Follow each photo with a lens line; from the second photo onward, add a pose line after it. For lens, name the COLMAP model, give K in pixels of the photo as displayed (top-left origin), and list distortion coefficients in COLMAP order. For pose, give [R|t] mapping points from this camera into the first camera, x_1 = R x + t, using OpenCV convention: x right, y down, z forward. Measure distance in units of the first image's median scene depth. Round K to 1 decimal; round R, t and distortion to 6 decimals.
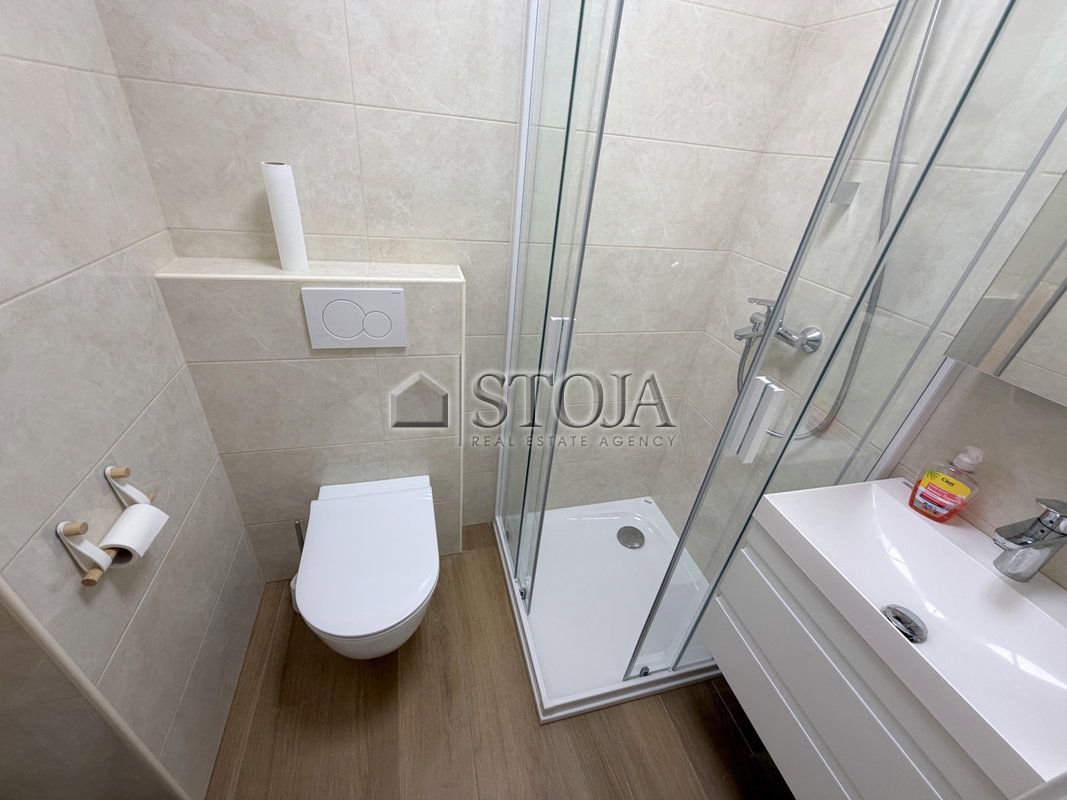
lens RADIAL K [[425.3, 0, 529.9], [0, 425.3, 399.5], [0, 0, 1]] dist [-0.002818, 0.000279]
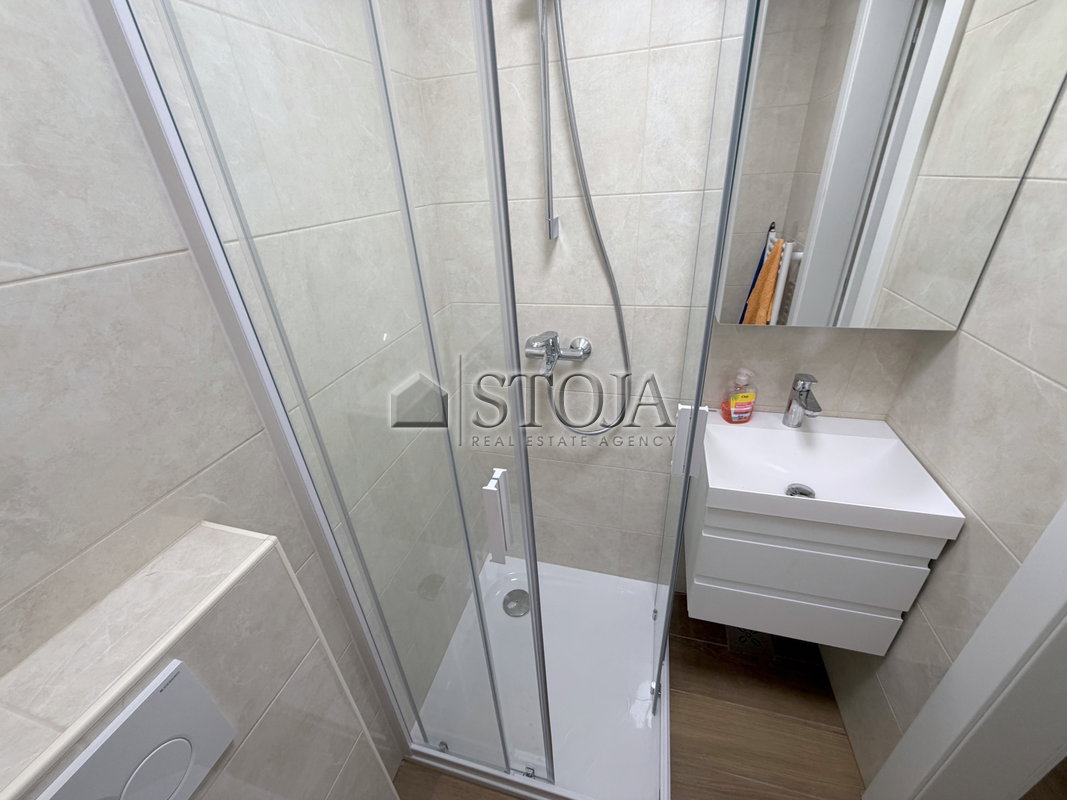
lens RADIAL K [[425.3, 0, 532.7], [0, 425.3, 399.2], [0, 0, 1]] dist [-0.002818, 0.000279]
pose [[0.489759, -0.513795, 0.704380, -0.291342], [0.541025, 0.812639, 0.216585, -0.376333], [-0.683687, 0.275013, 0.675973, 0.390909]]
